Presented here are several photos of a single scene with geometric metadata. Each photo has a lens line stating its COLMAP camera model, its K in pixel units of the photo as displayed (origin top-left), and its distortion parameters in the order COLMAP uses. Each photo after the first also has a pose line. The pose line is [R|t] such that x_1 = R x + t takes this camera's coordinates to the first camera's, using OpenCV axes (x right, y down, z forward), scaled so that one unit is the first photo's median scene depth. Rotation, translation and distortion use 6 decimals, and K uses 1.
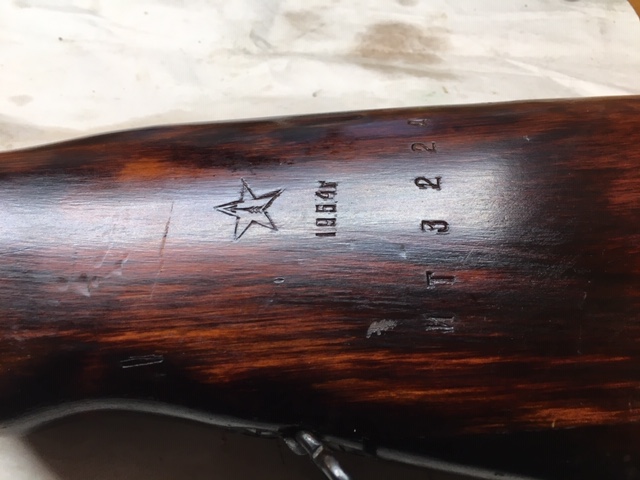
lens RADIAL K [[523.8, 0, 320.0], [0, 523.8, 240.0], [0, 0, 1]] dist [0.011945, 0.001670]
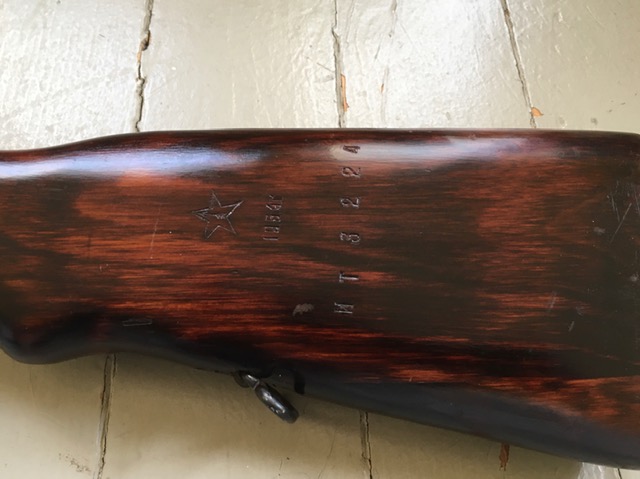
lens RADIAL K [[523.8, 0, 320.0], [0, 523.8, 239.5], [0, 0, 1]] dist [0.011945, 0.001670]
pose [[0.988079, 0.082059, 0.130256, -0.043980], [-0.089135, 0.994791, 0.049446, -0.107189], [-0.125521, -0.060467, 0.990247, -0.456987]]
